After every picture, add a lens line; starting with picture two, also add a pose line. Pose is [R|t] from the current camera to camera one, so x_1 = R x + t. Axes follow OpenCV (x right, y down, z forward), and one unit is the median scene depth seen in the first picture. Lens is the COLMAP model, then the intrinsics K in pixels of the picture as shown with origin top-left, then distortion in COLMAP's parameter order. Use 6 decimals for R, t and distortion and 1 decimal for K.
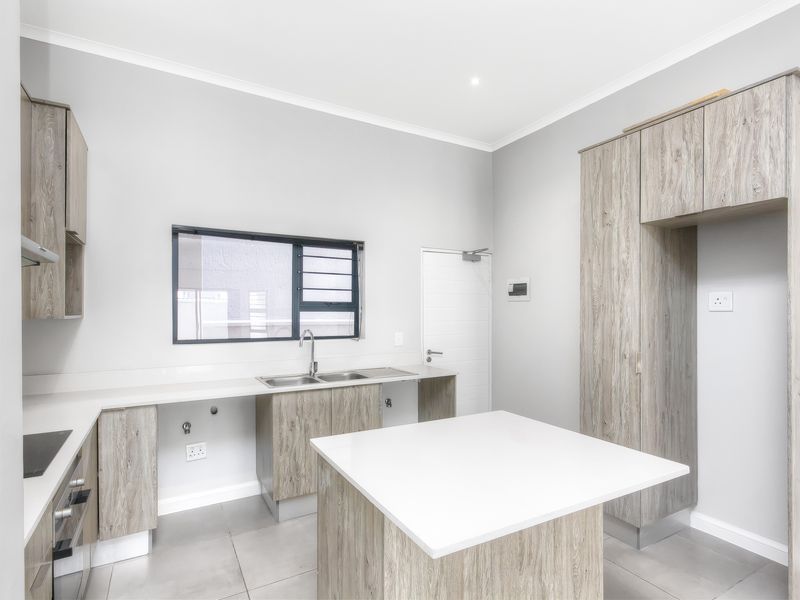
lens RADIAL K [[425.4, 0, 404.4], [0, 425.4, 300.5], [0, 0, 1]] dist [-0.001658, 0.002242]
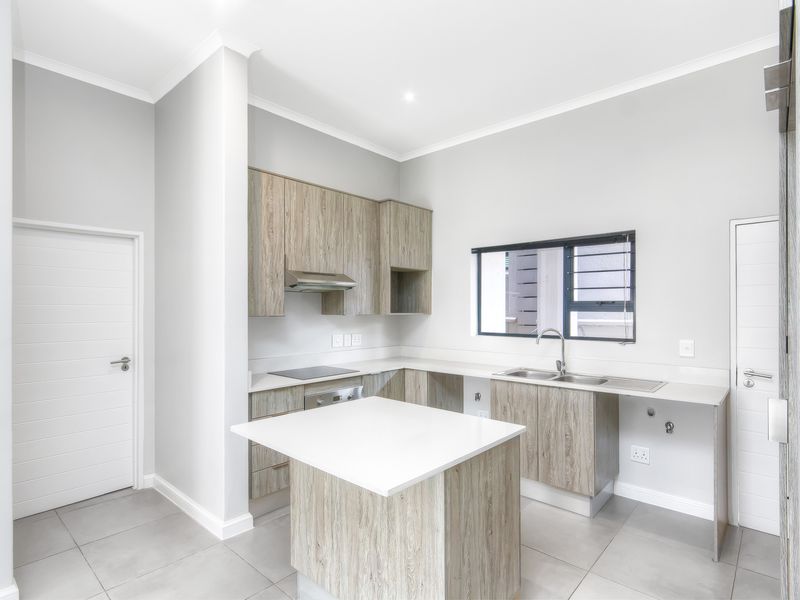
lens RADIAL K [[425.4, 0, 403.9], [0, 425.4, 307.3], [0, 0, 1]] dist [-0.001658, 0.002242]
pose [[0.308989, -0.001597, -0.951064, 0.649030], [0.019575, 0.999797, 0.004681, 0.003464], [0.950864, -0.020063, 0.308957, 0.332126]]
